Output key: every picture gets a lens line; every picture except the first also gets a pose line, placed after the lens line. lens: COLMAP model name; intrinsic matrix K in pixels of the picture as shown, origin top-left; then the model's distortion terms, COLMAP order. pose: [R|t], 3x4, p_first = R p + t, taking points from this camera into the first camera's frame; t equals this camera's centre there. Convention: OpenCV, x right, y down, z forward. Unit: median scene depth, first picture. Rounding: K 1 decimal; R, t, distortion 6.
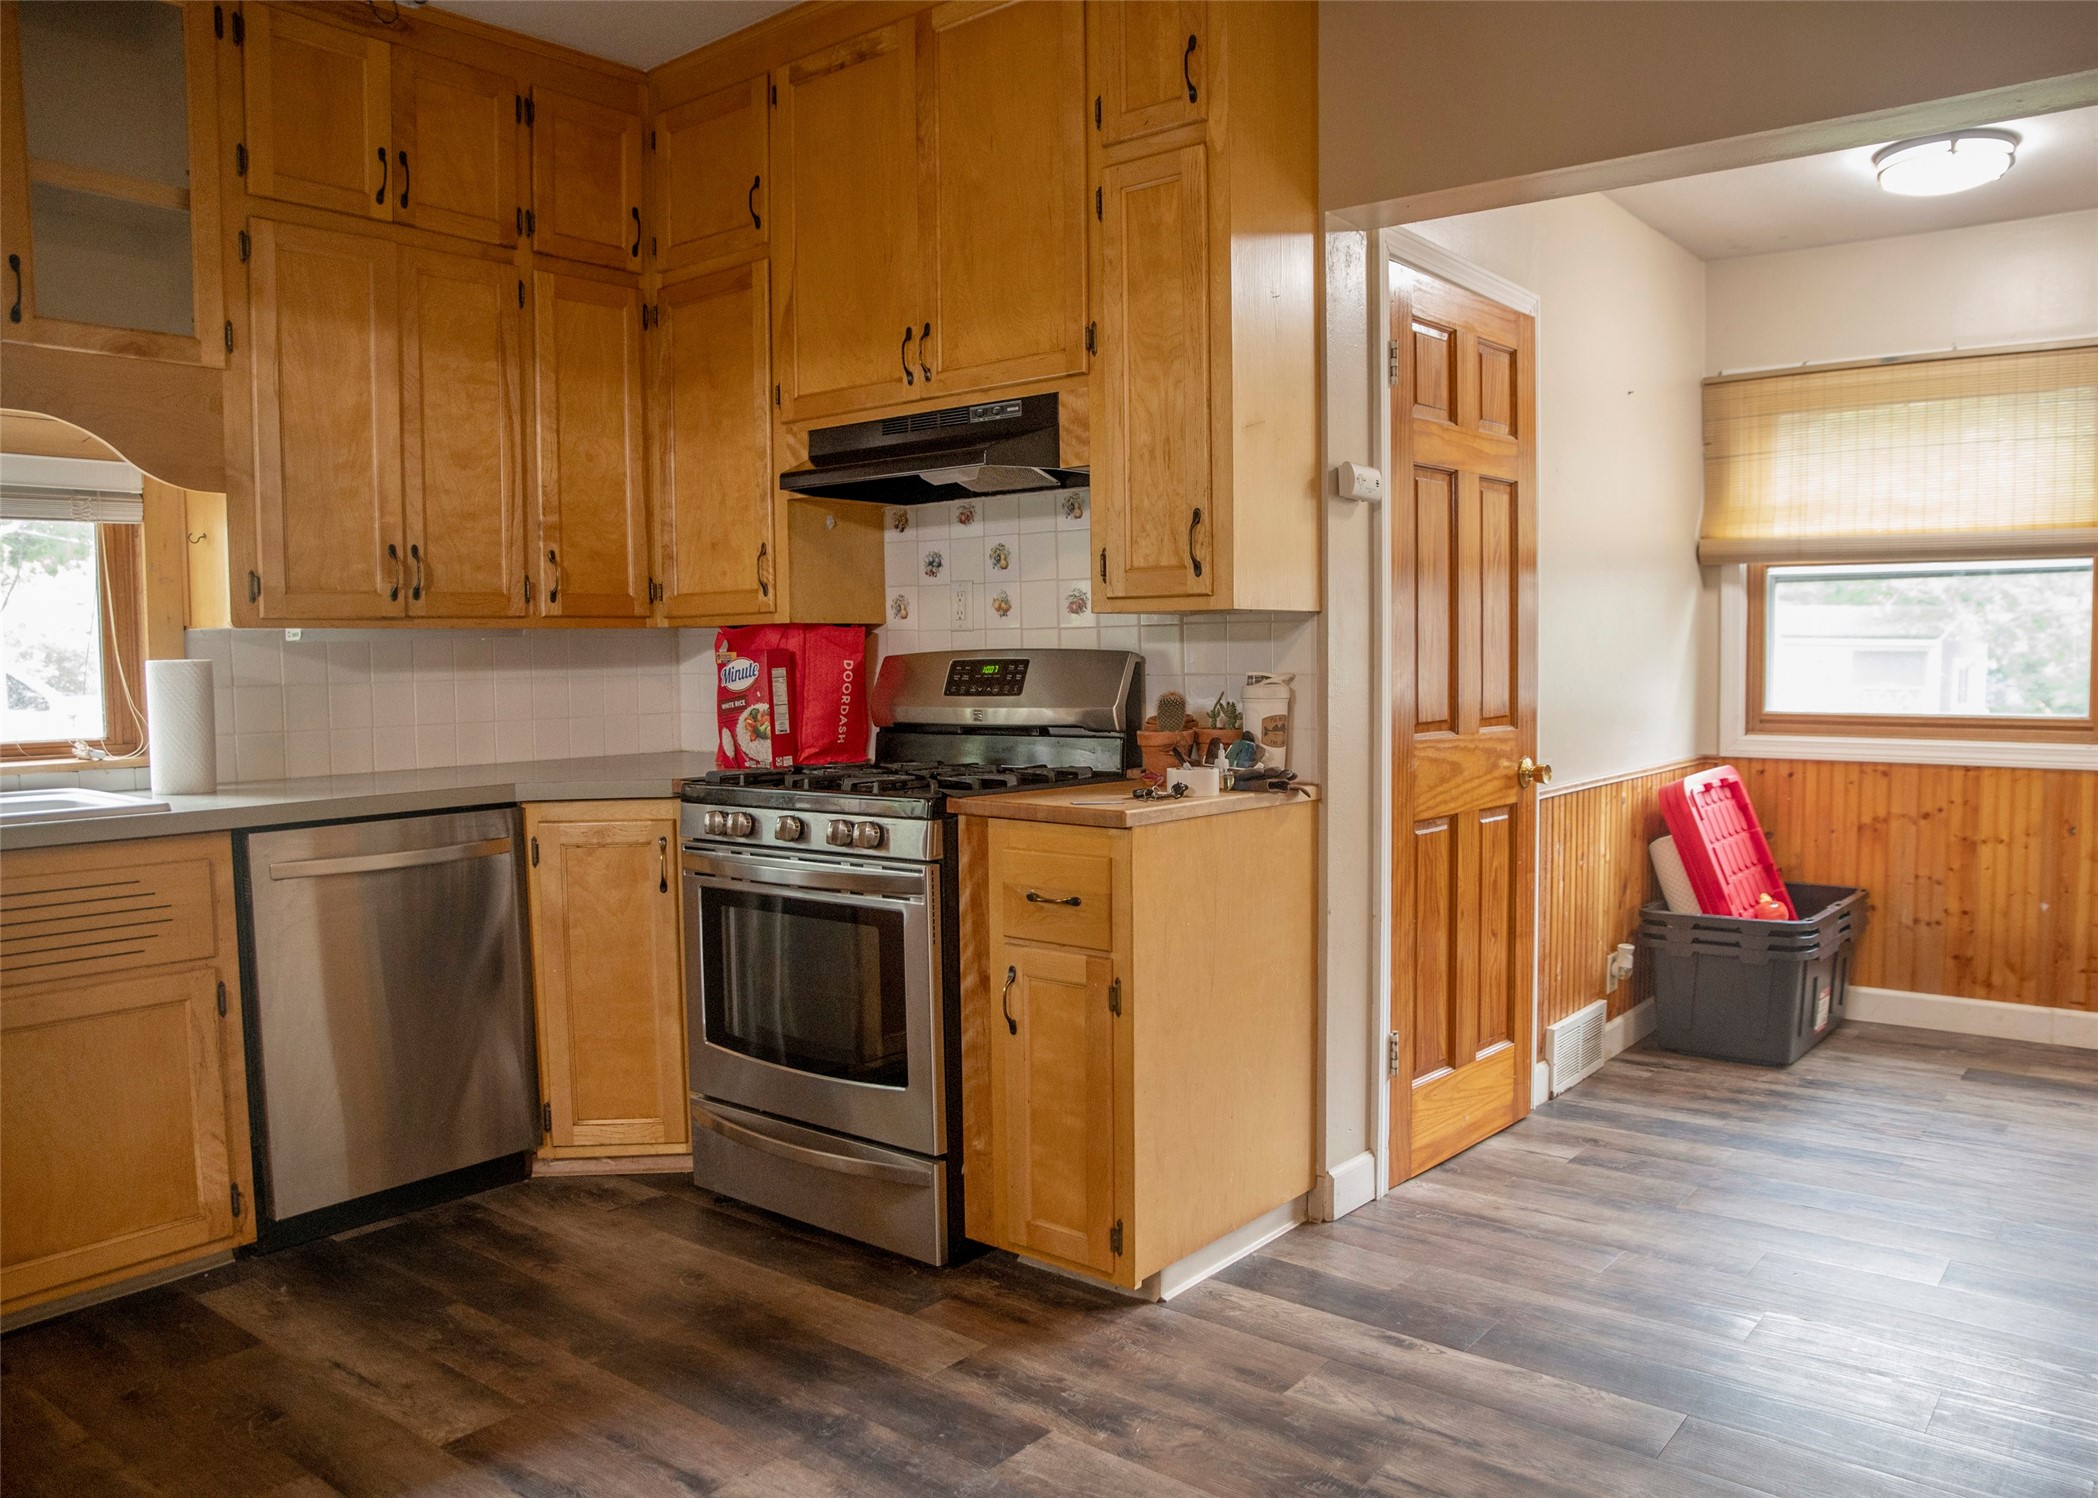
lens RADIAL K [[1551.2, 0, 1049.0], [0, 1551.2, 749.0], [0, 0, 1]] dist [-0.135460, 0.134735]
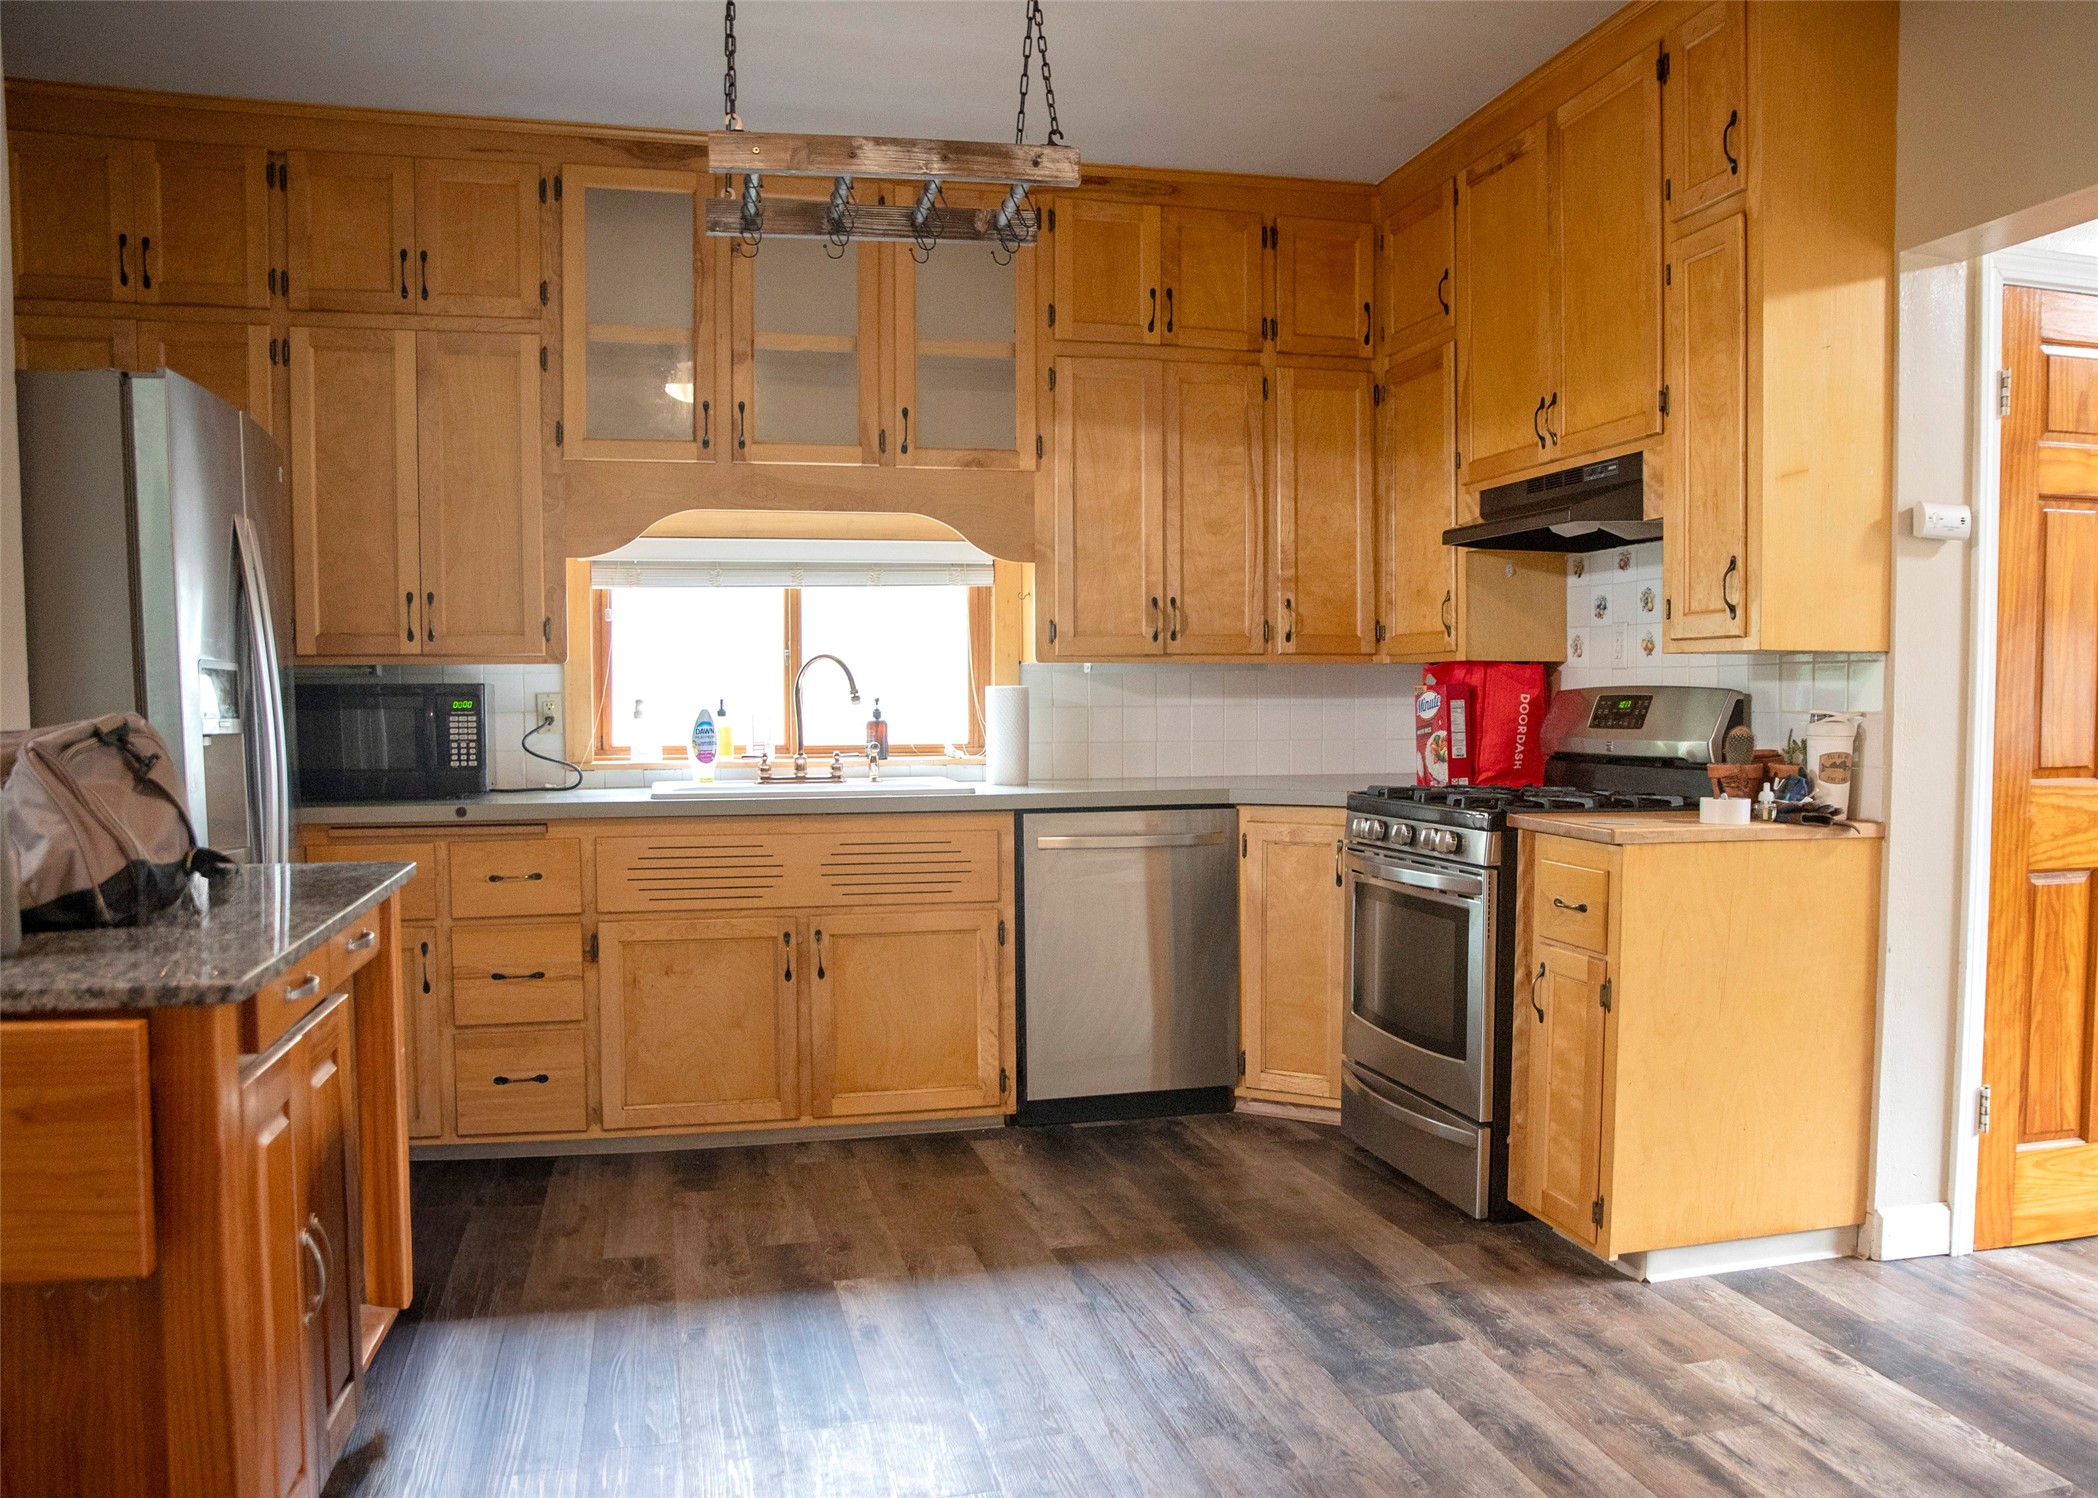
lens RADIAL K [[1638.0, 0, 1055.6], [0, 1638.0, 789.9], [0, 0, 1]] dist [-0.100611, 0.073098]
pose [[0.797736, 0.045874, -0.601259, 0.355479], [-0.045062, 0.998849, 0.016422, 0.008362], [0.601321, 0.013994, 0.798885, -0.154843]]
